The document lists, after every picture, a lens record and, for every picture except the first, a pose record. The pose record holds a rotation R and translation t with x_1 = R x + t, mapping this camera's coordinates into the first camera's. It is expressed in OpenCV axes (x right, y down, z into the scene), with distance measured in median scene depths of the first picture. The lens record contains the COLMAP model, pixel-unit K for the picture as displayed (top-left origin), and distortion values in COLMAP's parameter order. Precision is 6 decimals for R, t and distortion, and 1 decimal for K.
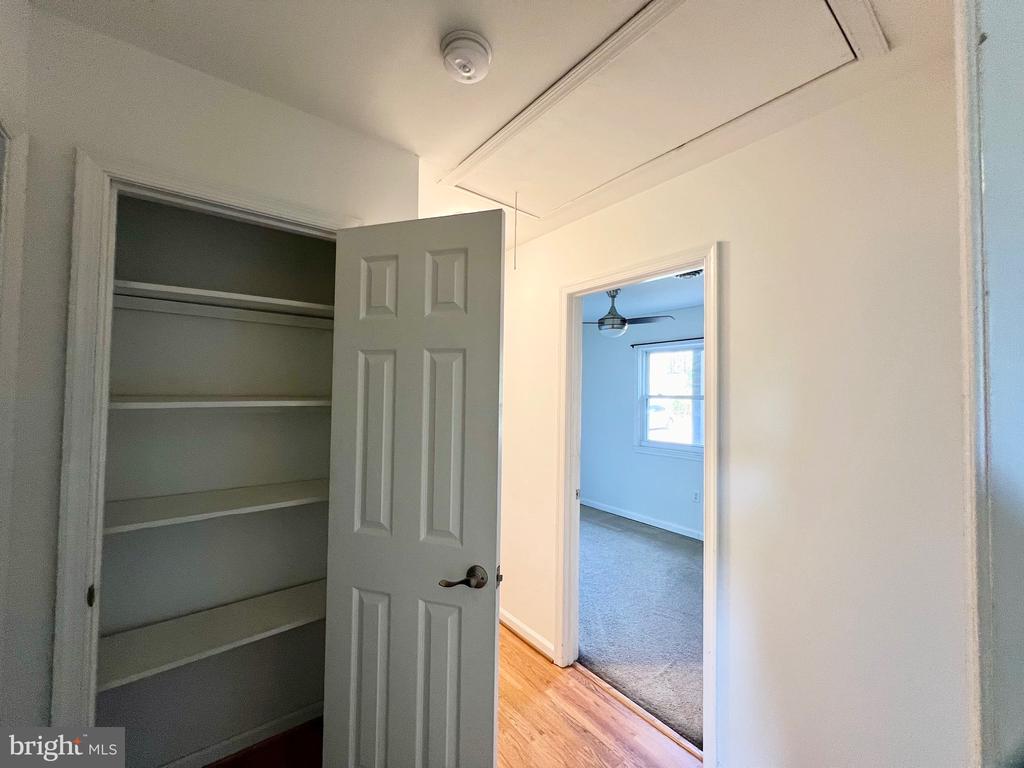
lens RADIAL K [[408.3, 0, 507.7], [0, 408.3, 385.9], [0, 0, 1]] dist [-0.002015, 0.000382]
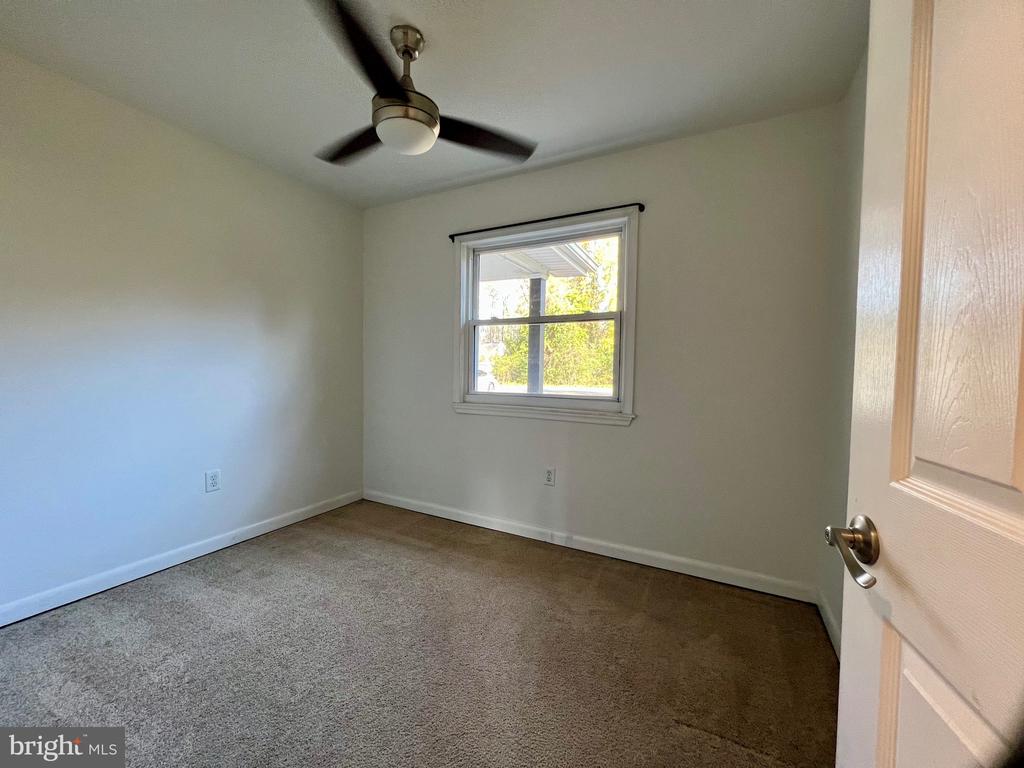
lens RADIAL K [[408.3, 0, 510.7], [0, 408.3, 381.4], [0, 0, 1]] dist [-0.002015, 0.000382]
pose [[0.907525, -0.013251, 0.419790, 0.129946], [-0.011706, 0.998316, 0.056821, 0.080447], [-0.419835, -0.056481, 0.905841, 0.411647]]
